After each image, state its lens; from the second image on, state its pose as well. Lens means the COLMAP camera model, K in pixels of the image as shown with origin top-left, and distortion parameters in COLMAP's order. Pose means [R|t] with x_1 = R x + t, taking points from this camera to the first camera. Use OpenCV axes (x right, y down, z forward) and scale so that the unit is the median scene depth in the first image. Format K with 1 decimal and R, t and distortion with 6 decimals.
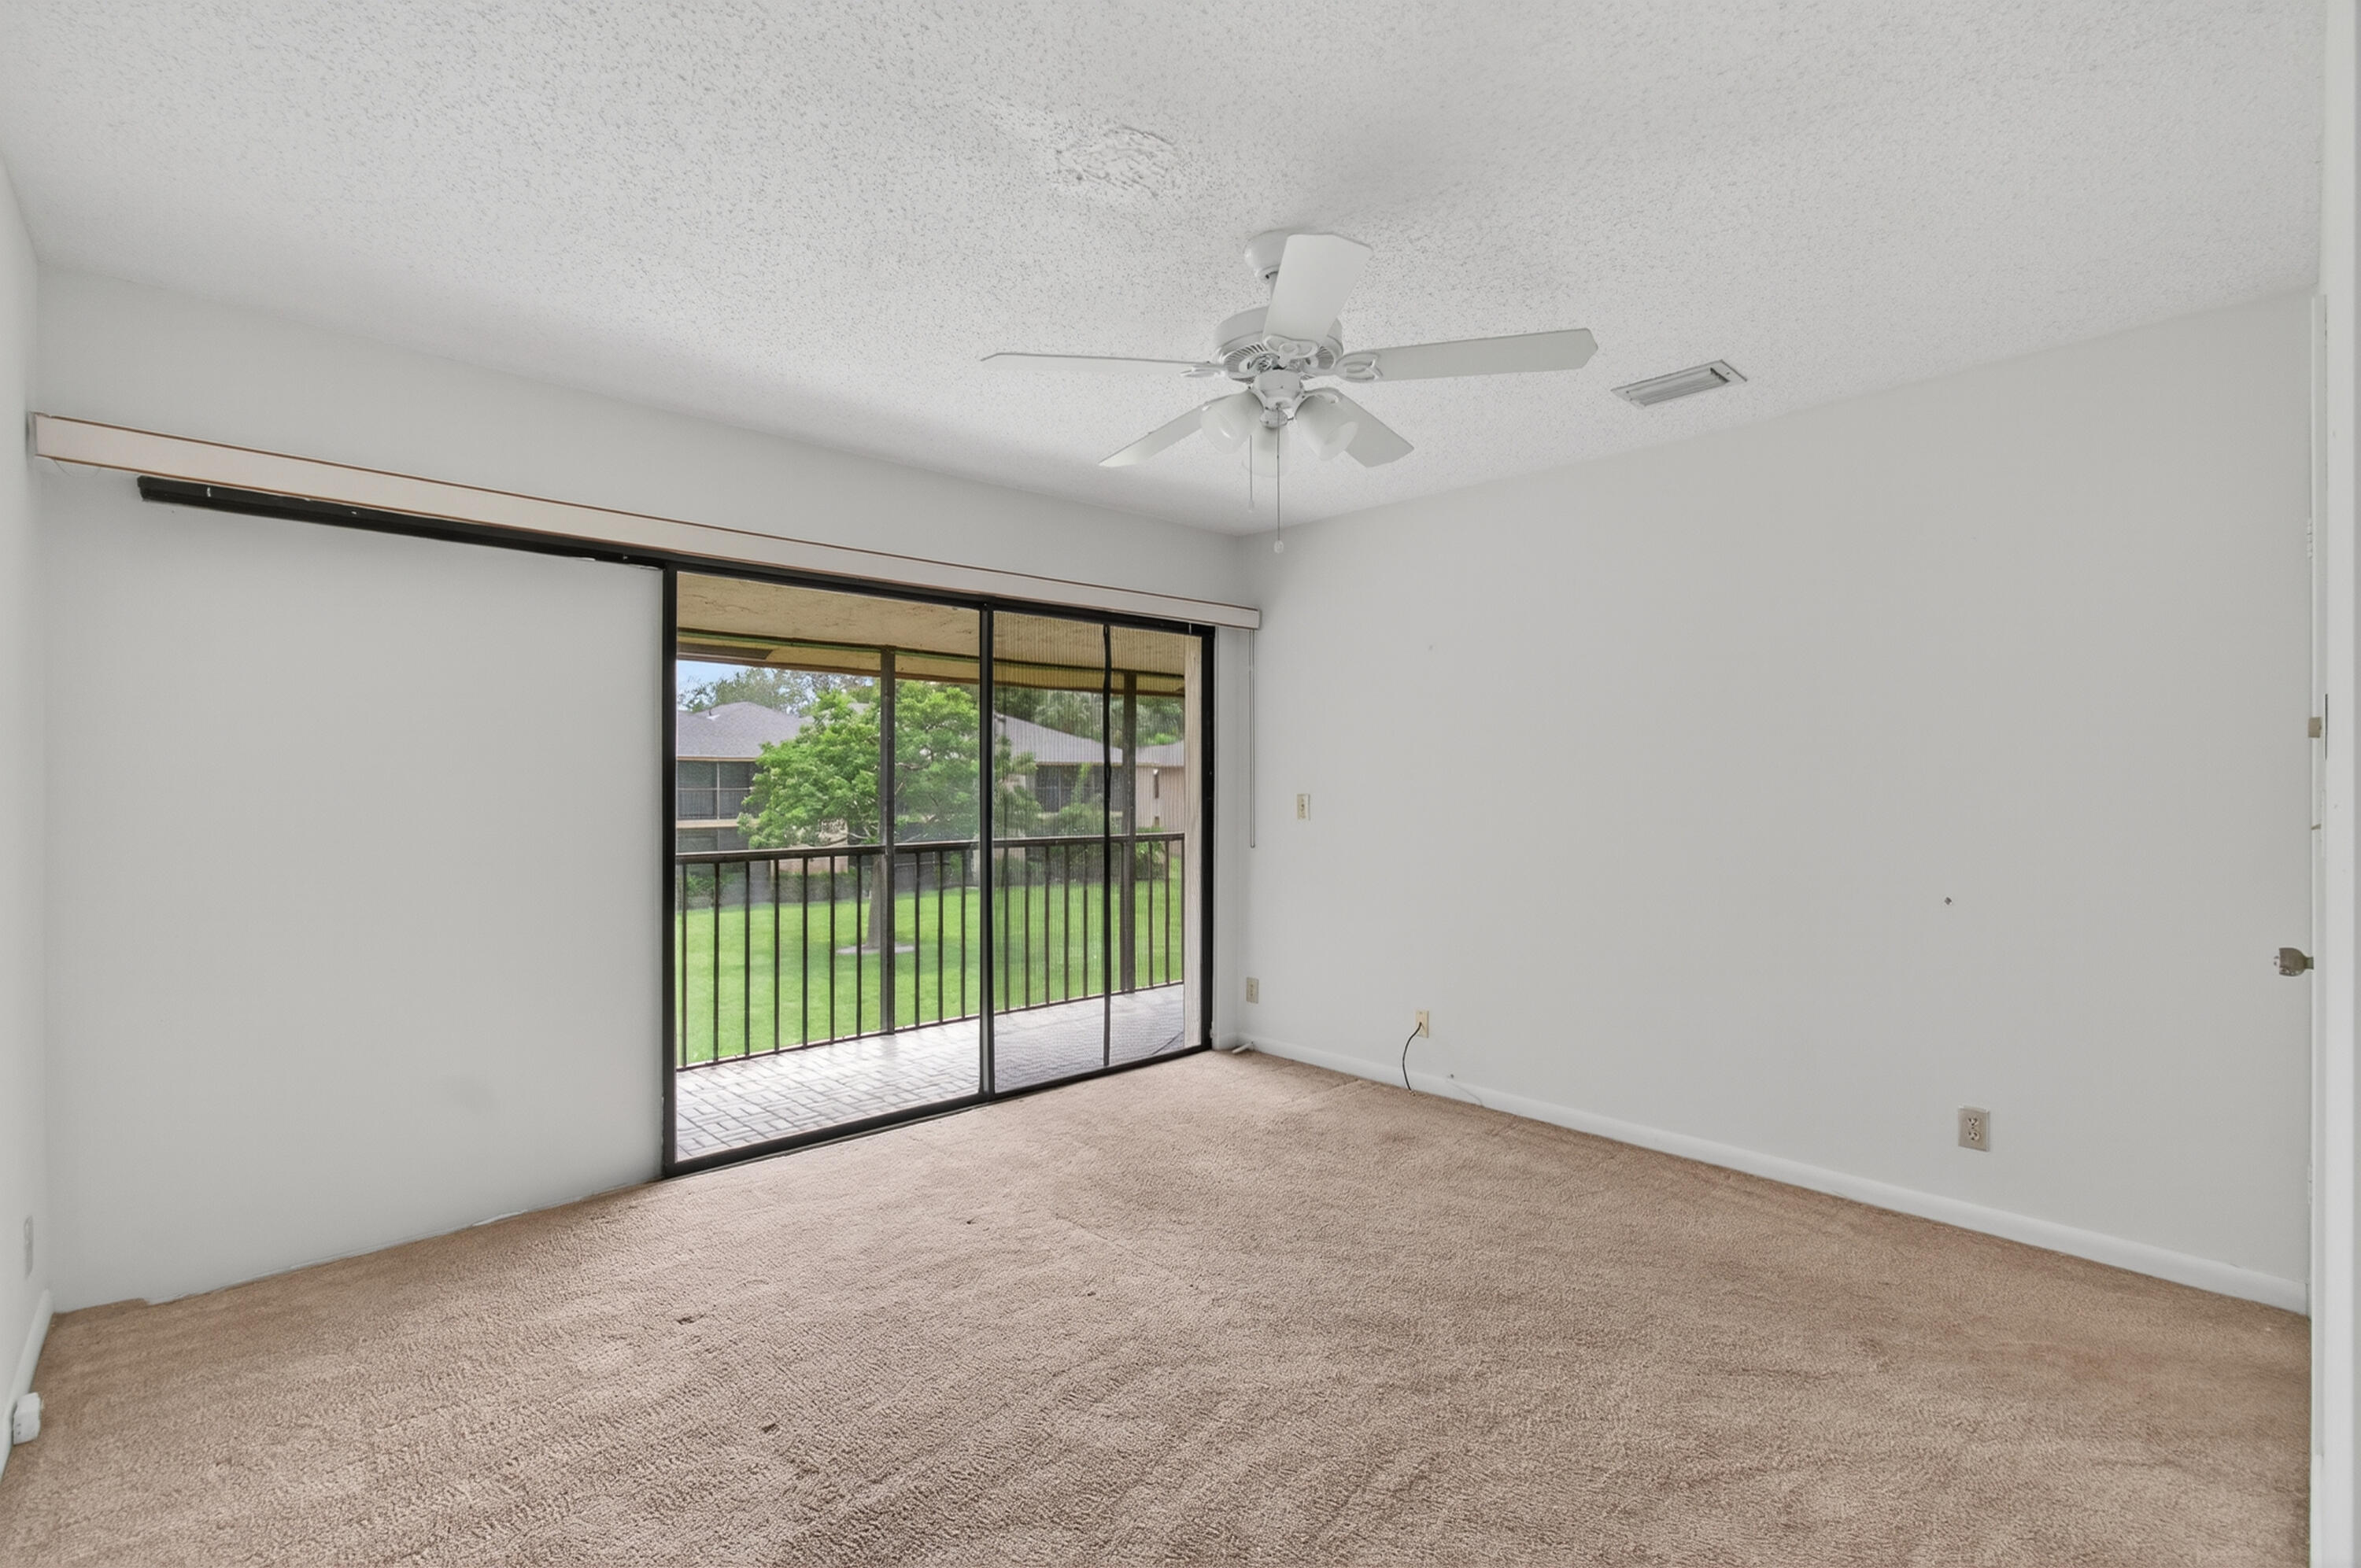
lens RADIAL K [[1041.0, 0, 1173.7], [0, 1041.0, 767.7], [0, 0, 1]] dist [-0.004372, 0.000240]
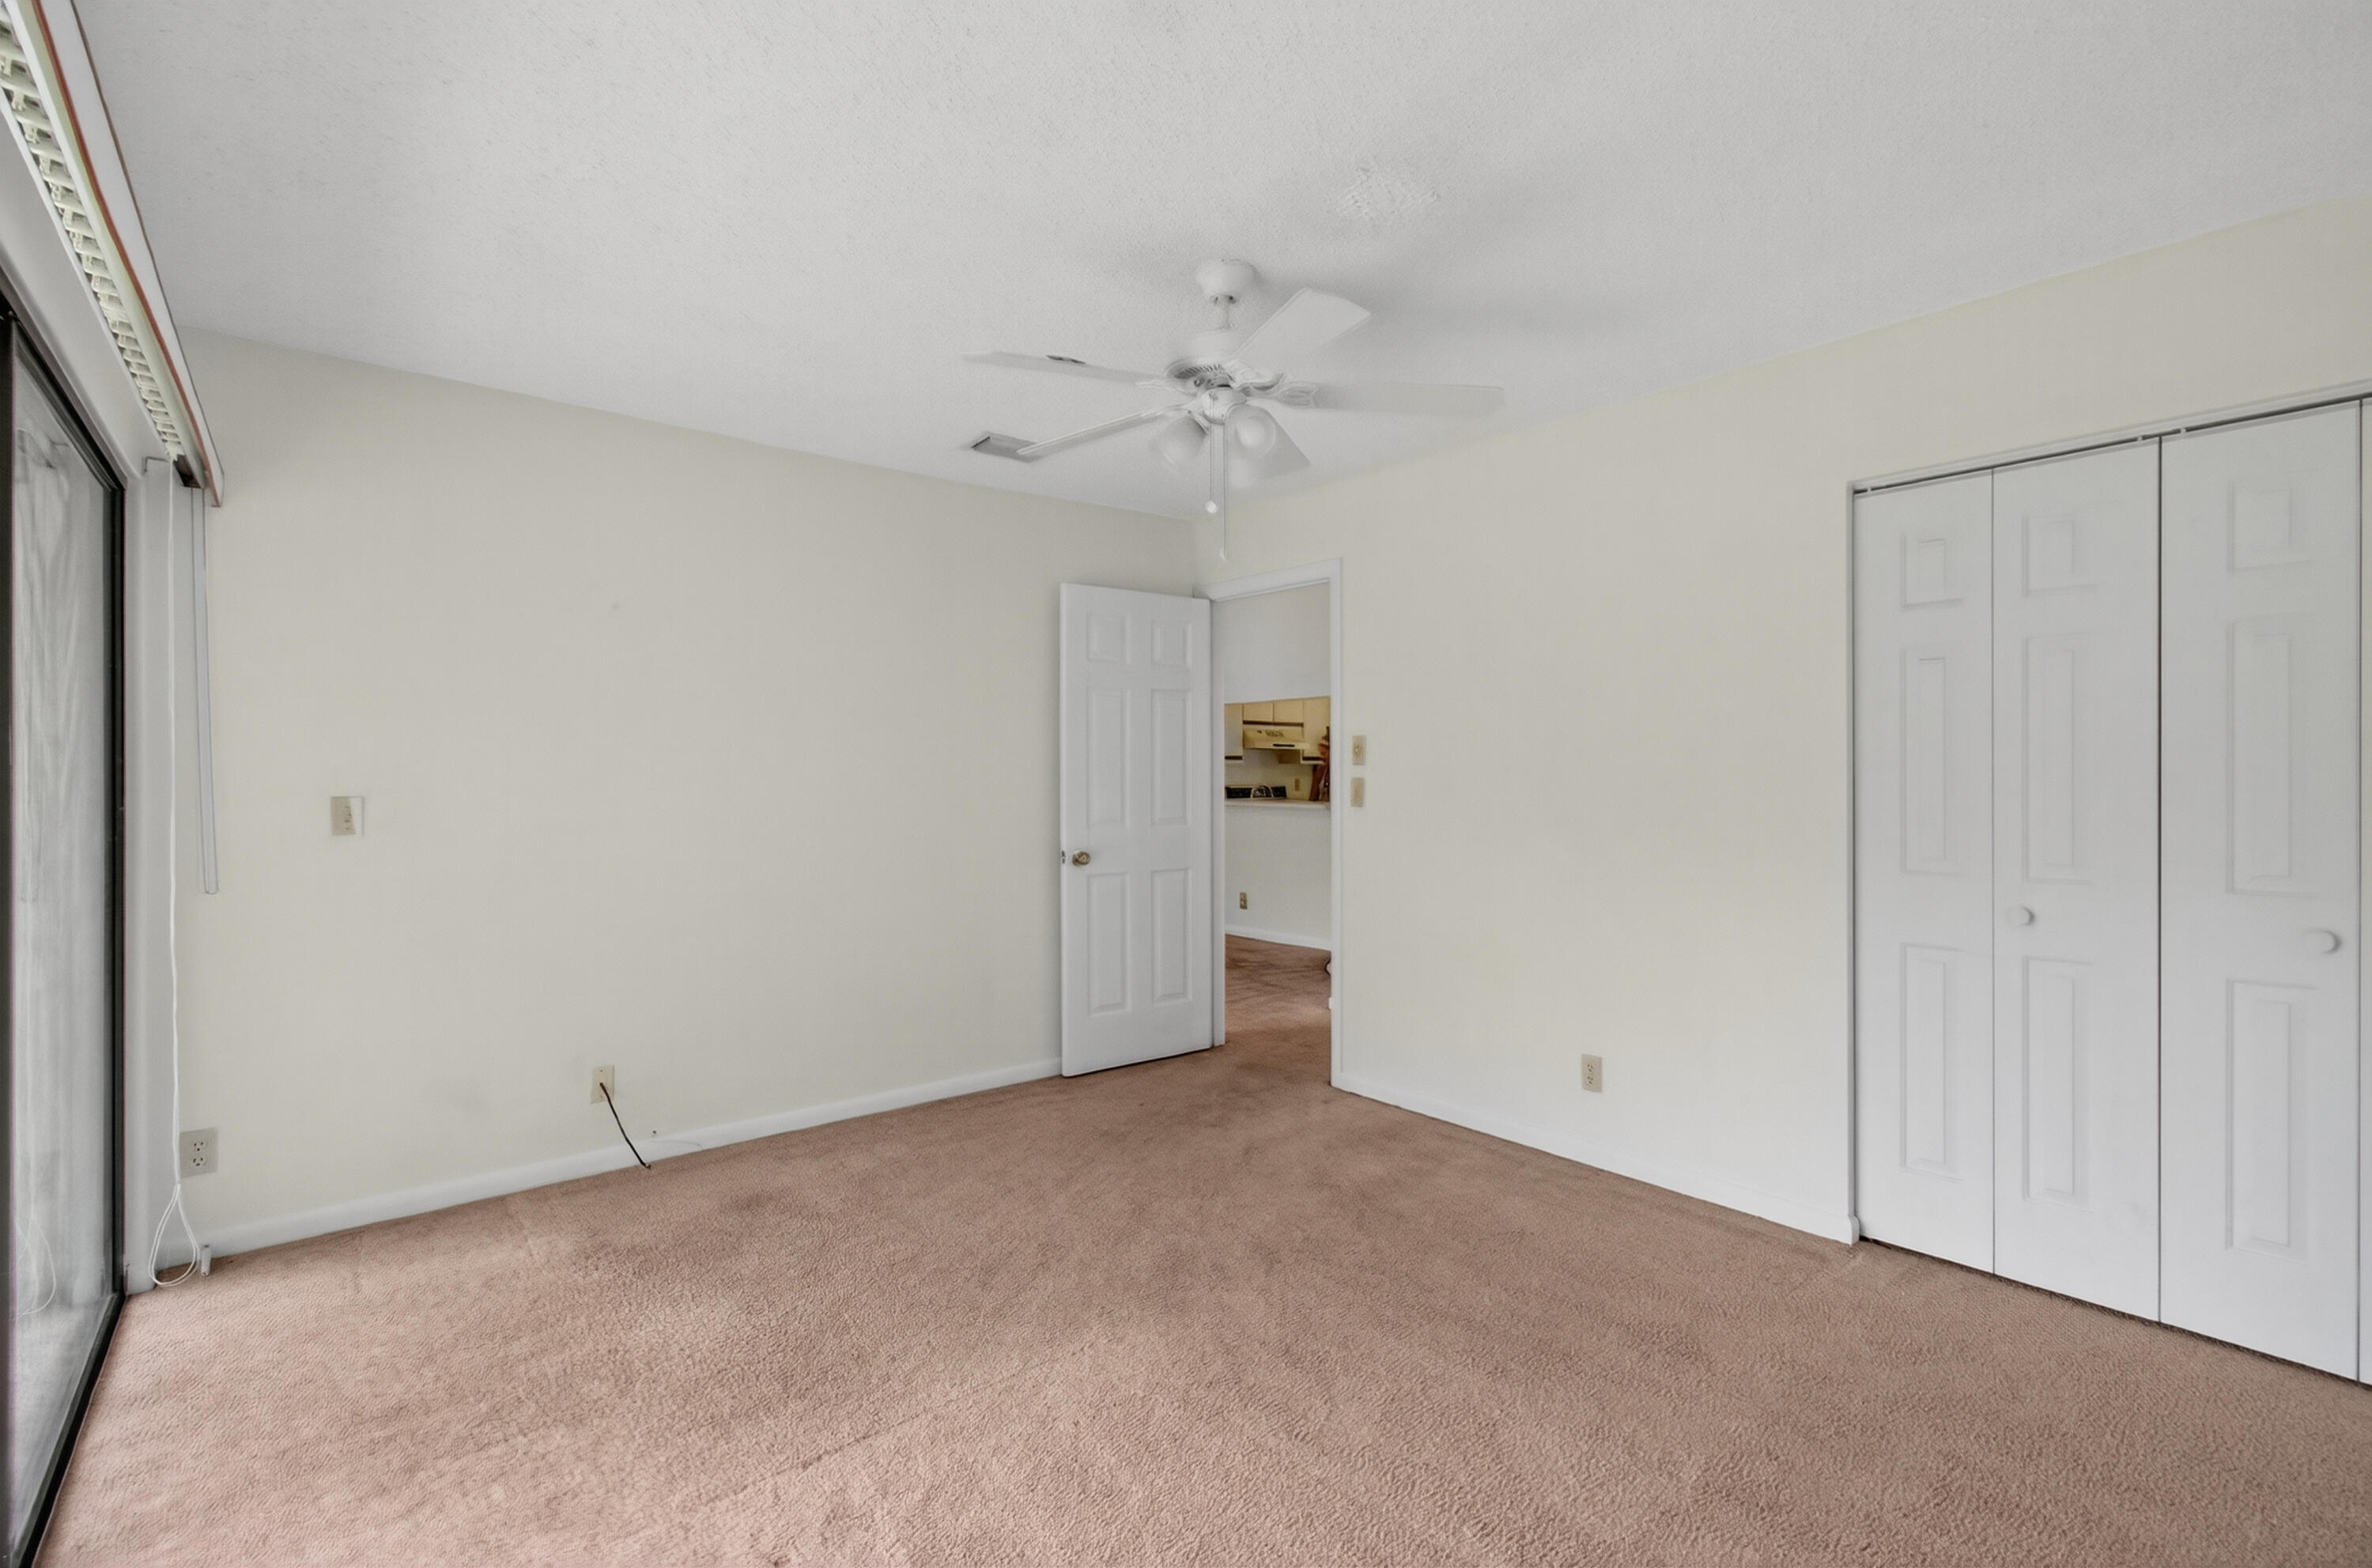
lens RADIAL K [[1046.1, 0, 1179.2], [0, 1046.1, 767.6], [0, 0, 1]] dist [-0.004372, 0.000240]
pose [[0.056032, 0.007690, 0.998399, -0.726373], [-0.015261, 0.999860, -0.006845, 0.011084], [-0.998312, -0.014853, 0.056141, 0.742341]]
